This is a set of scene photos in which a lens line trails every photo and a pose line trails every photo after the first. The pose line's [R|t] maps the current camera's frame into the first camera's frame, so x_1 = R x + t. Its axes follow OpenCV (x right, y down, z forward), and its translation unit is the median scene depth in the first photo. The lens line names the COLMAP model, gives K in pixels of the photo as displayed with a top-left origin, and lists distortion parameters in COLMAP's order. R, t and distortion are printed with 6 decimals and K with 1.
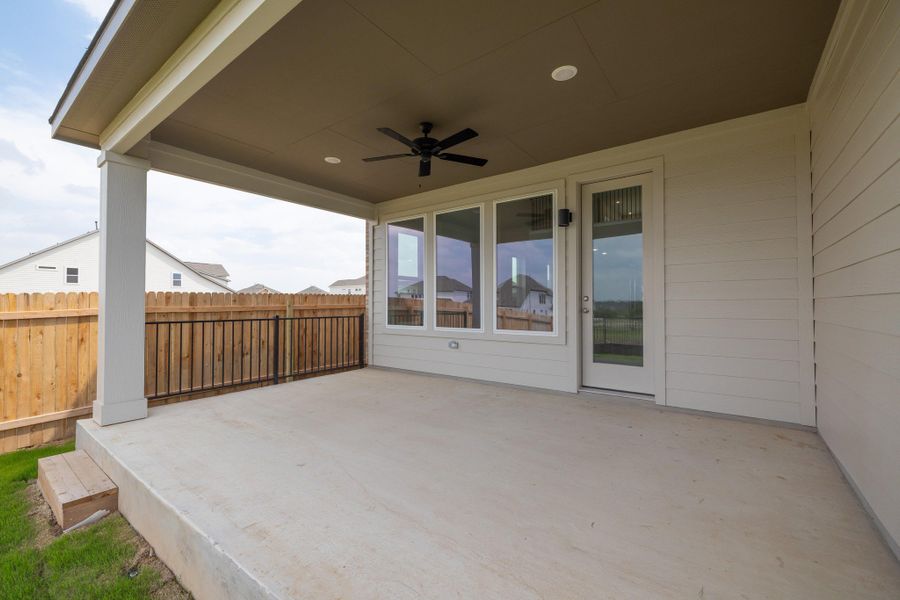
lens RADIAL K [[376.8, 0, 446.1], [0, 376.8, 295.8], [0, 0, 1]] dist [0.000659, 0.000227]
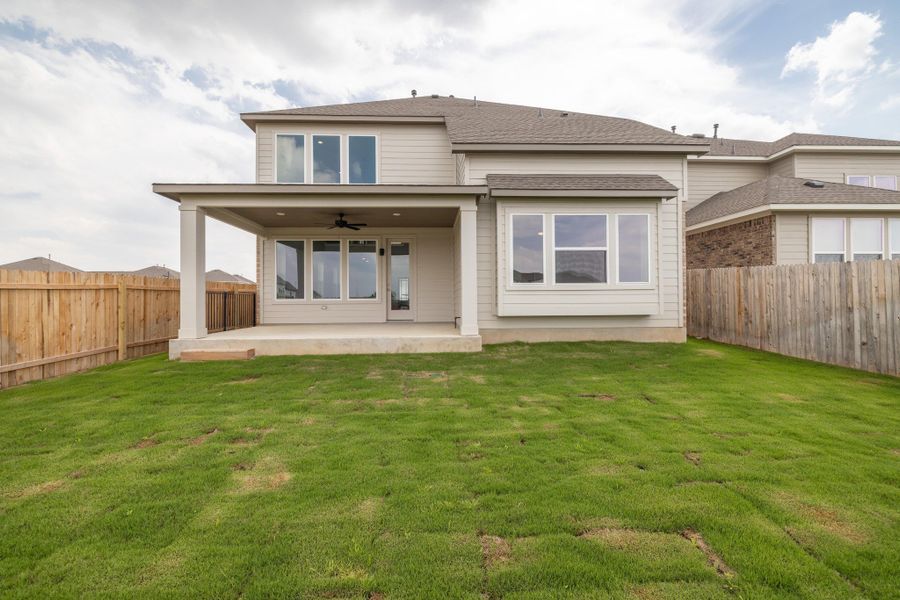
lens RADIAL K [[376.8, 0, 446.1], [0, 376.8, 295.8], [0, 0, 1]] dist [0.000659, 0.000227]
pose [[0.771605, 0.007132, 0.636062, -0.678052], [-0.014145, 0.999882, 0.005948, 0.041959], [-0.635945, -0.013586, 0.771615, -0.859328]]
